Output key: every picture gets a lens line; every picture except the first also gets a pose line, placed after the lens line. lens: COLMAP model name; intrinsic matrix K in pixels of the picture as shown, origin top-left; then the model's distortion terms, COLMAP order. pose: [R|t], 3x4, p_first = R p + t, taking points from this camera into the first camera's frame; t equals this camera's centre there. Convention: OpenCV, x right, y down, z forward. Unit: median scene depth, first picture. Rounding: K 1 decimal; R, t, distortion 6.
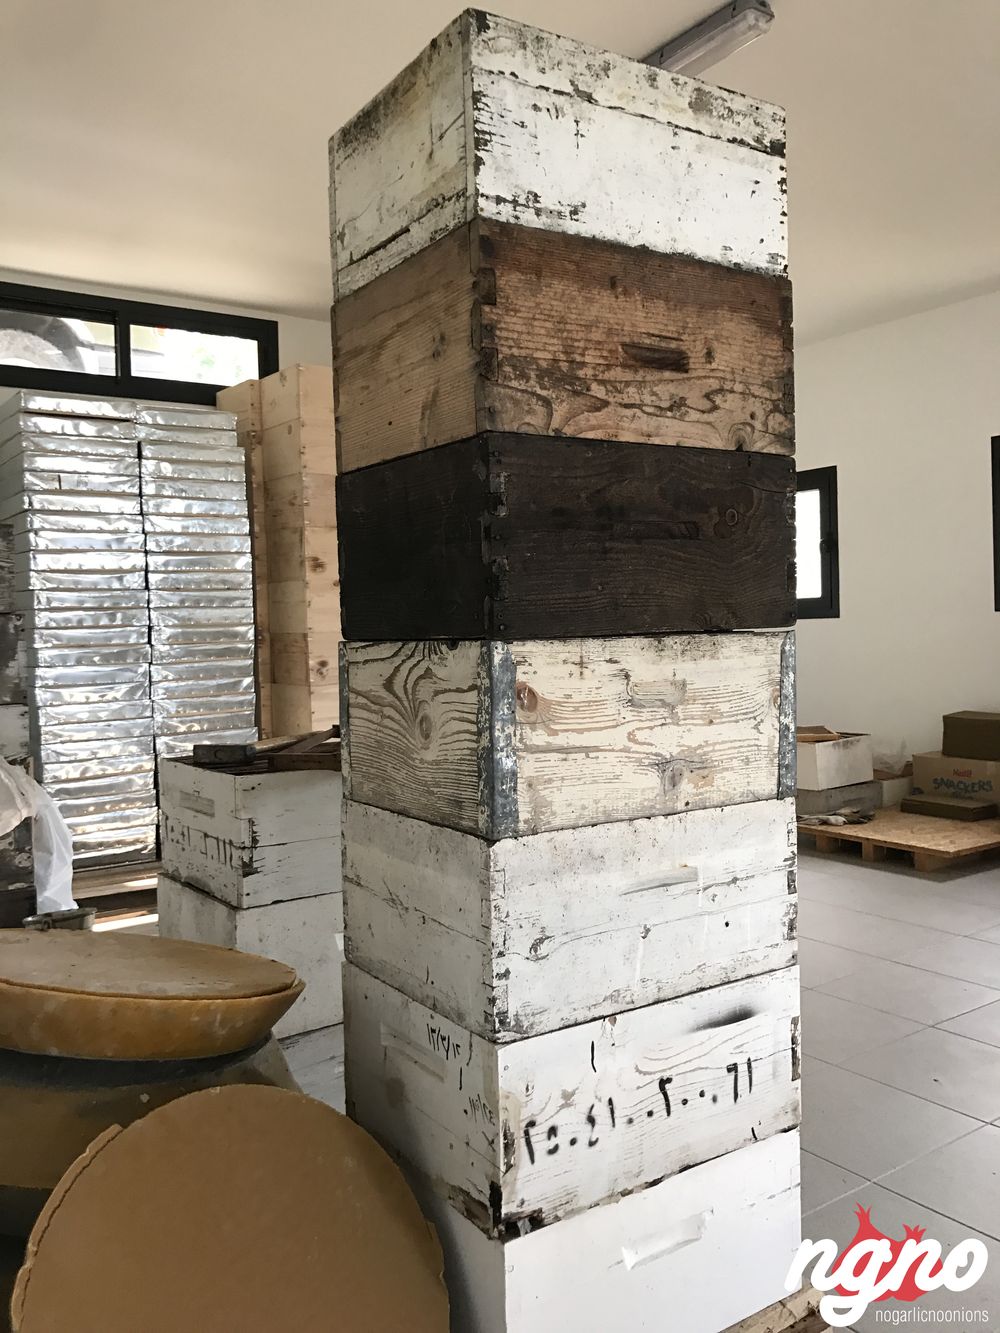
lens RADIAL K [[1090.5, 0, 500.0], [0, 1090.5, 666.5], [0, 0, 1]] dist [0.035151, -0.068130]
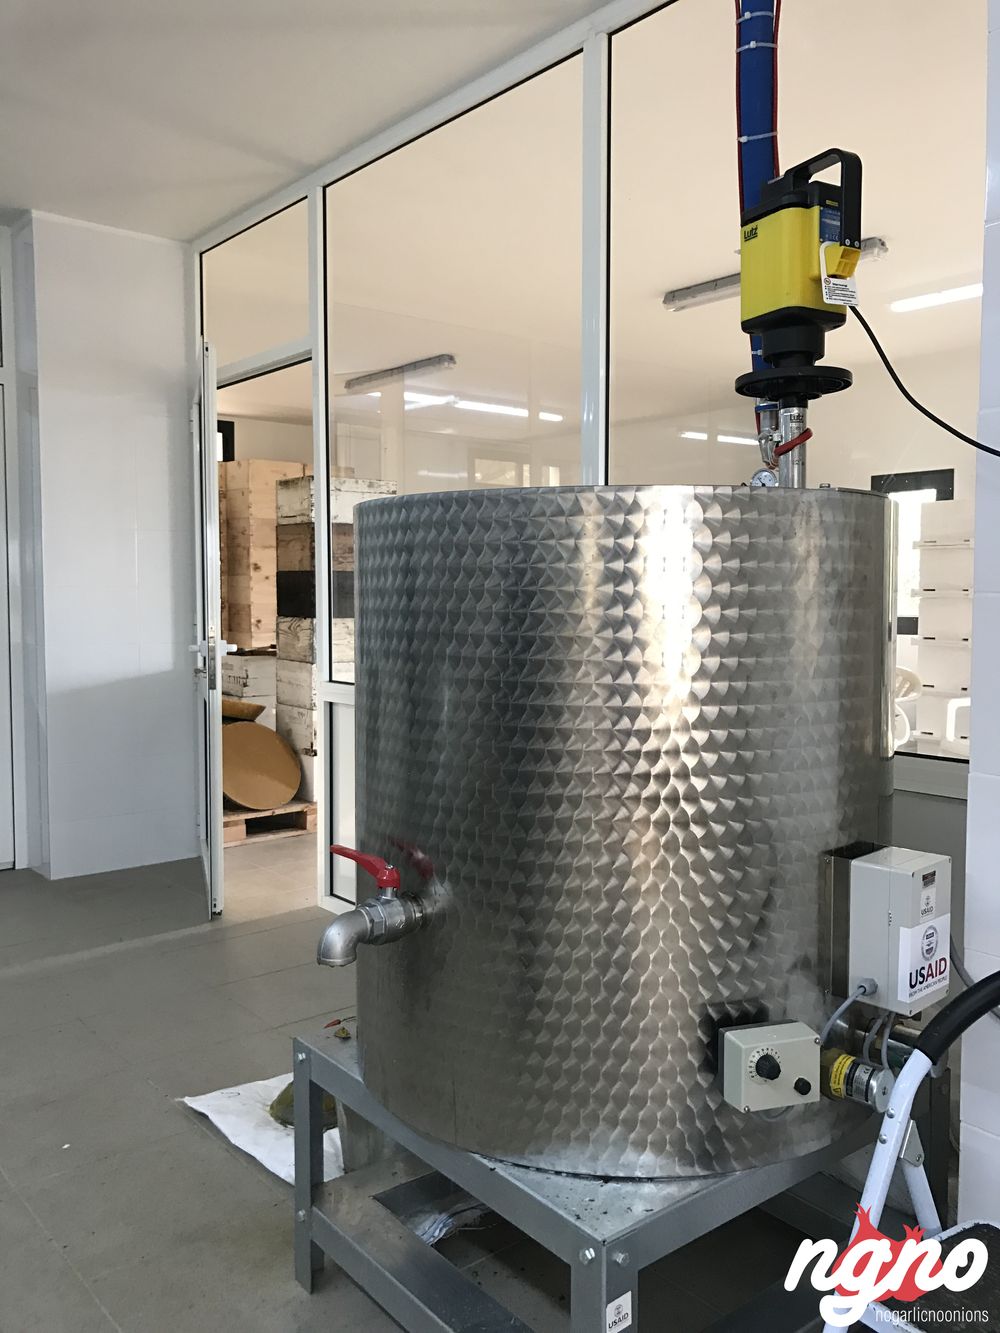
lens RADIAL K [[1090.5, 0, 500.0], [0, 1090.5, 666.5], [0, 0, 1]] dist [0.035151, -0.068130]
pose [[0.996694, 0.024223, 0.077548, 0.326430], [-0.026916, 0.999064, 0.033871, 0.001722], [-0.076655, -0.035846, 0.996413, -2.764380]]
